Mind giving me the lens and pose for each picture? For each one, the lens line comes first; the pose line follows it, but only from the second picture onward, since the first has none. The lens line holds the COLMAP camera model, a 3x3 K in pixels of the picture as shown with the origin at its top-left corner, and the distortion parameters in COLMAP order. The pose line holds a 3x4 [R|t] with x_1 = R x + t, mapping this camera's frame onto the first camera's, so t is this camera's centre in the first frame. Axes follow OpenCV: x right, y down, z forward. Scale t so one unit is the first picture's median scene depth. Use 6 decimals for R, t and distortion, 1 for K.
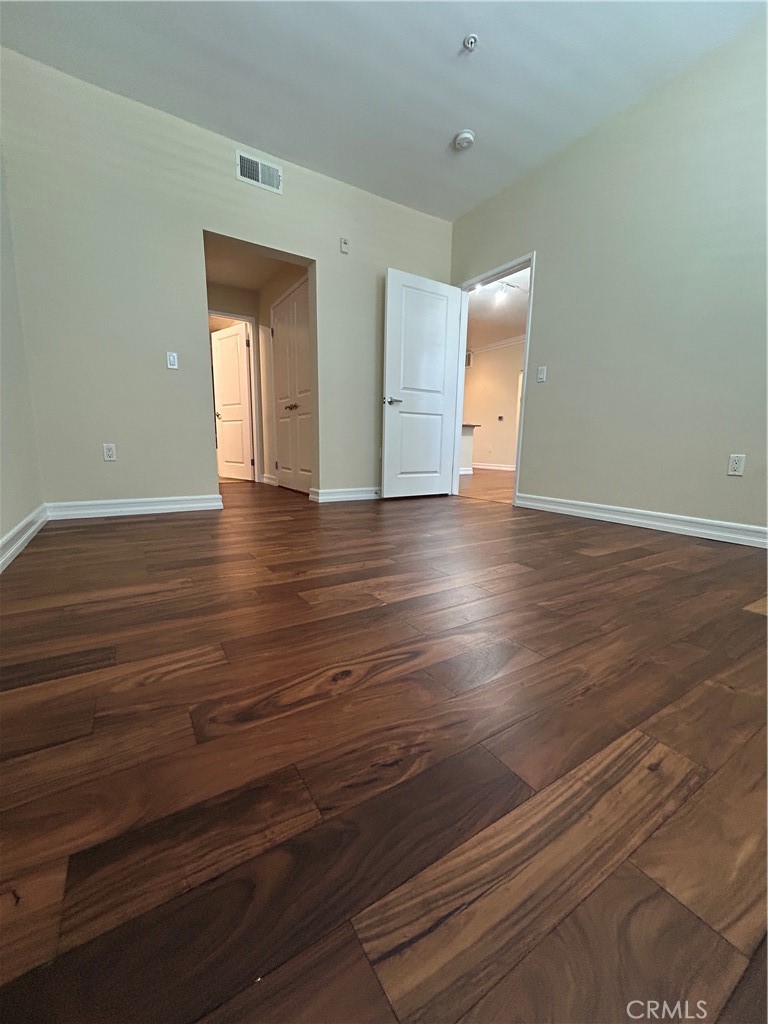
lens RADIAL K [[413.8, 0, 384.0], [0, 413.8, 513.6], [0, 0, 1]] dist [-0.008493, 0.000703]
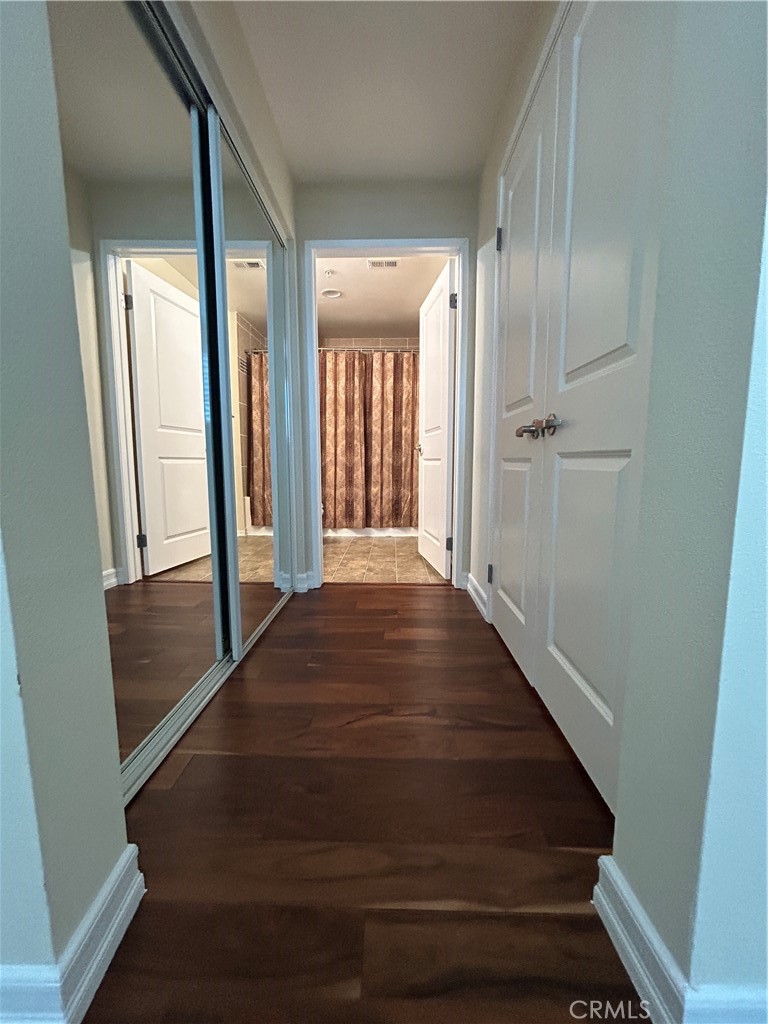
lens RADIAL K [[413.8, 0, 383.5], [0, 413.8, 508.7], [0, 0, 1]] dist [-0.008493, 0.000703]
pose [[0.835455, 0.053491, -0.546950, -0.140525], [-0.086514, 0.995644, -0.034776, -0.169336], [0.542707, 0.076372, 0.836443, 0.651535]]
